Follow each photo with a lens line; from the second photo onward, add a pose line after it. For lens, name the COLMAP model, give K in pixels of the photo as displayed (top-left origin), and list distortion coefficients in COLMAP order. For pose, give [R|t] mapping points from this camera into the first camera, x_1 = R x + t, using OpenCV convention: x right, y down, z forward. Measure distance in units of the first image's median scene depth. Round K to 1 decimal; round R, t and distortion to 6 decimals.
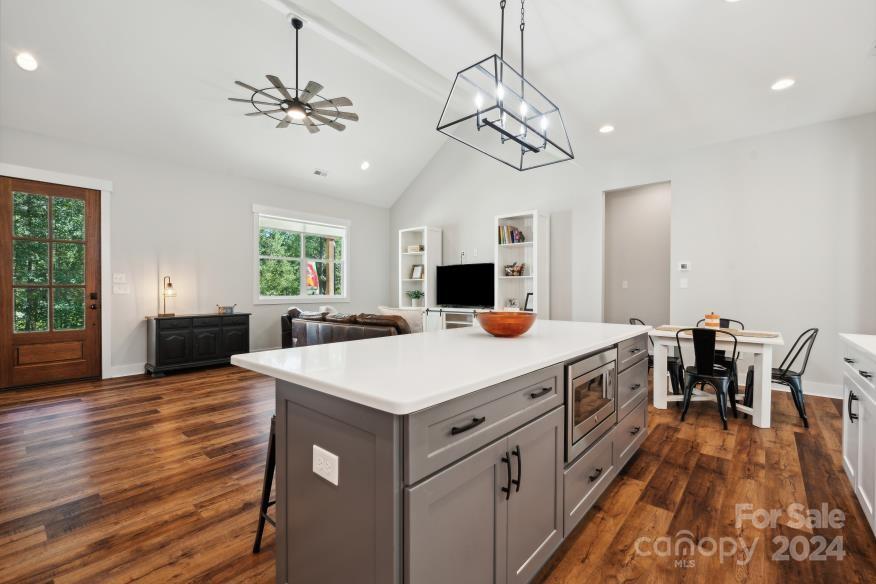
lens RADIAL K [[382.6, 0, 439.3], [0, 382.6, 289.7], [0, 0, 1]] dist [0.002058, -0.001305]
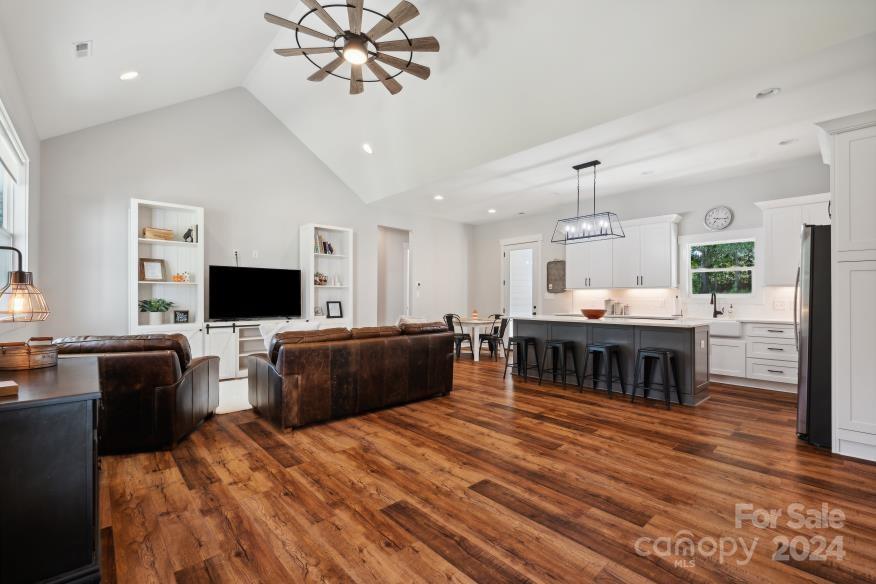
lens RADIAL K [[382.6, 0, 440.6], [0, 382.6, 294.5], [0, 0, 1]] dist [0.002058, -0.001305]
pose [[0.124270, 0.011162, 0.992186, -1.115476], [-0.003661, 0.999935, -0.010790, -0.000644], [-0.992242, -0.002291, 0.124303, 0.781828]]
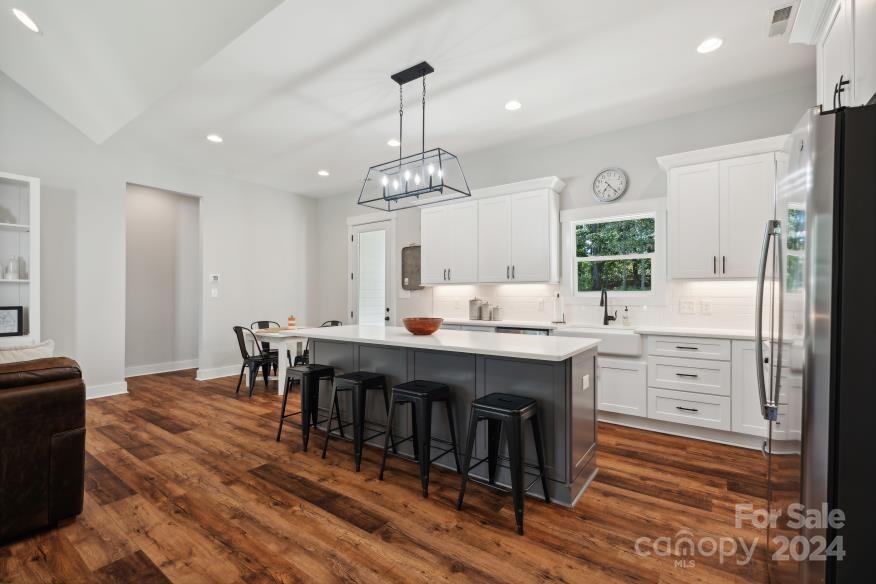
lens RADIAL K [[382.6, 0, 439.7], [0, 382.6, 295.1], [0, 0, 1]] dist [0.002058, -0.001305]
pose [[-0.086193, 0.000340, 0.996278, -0.593209], [0.001590, 0.999999, -0.000204, -0.011714], [-0.996277, 0.001567, -0.086193, 0.496861]]
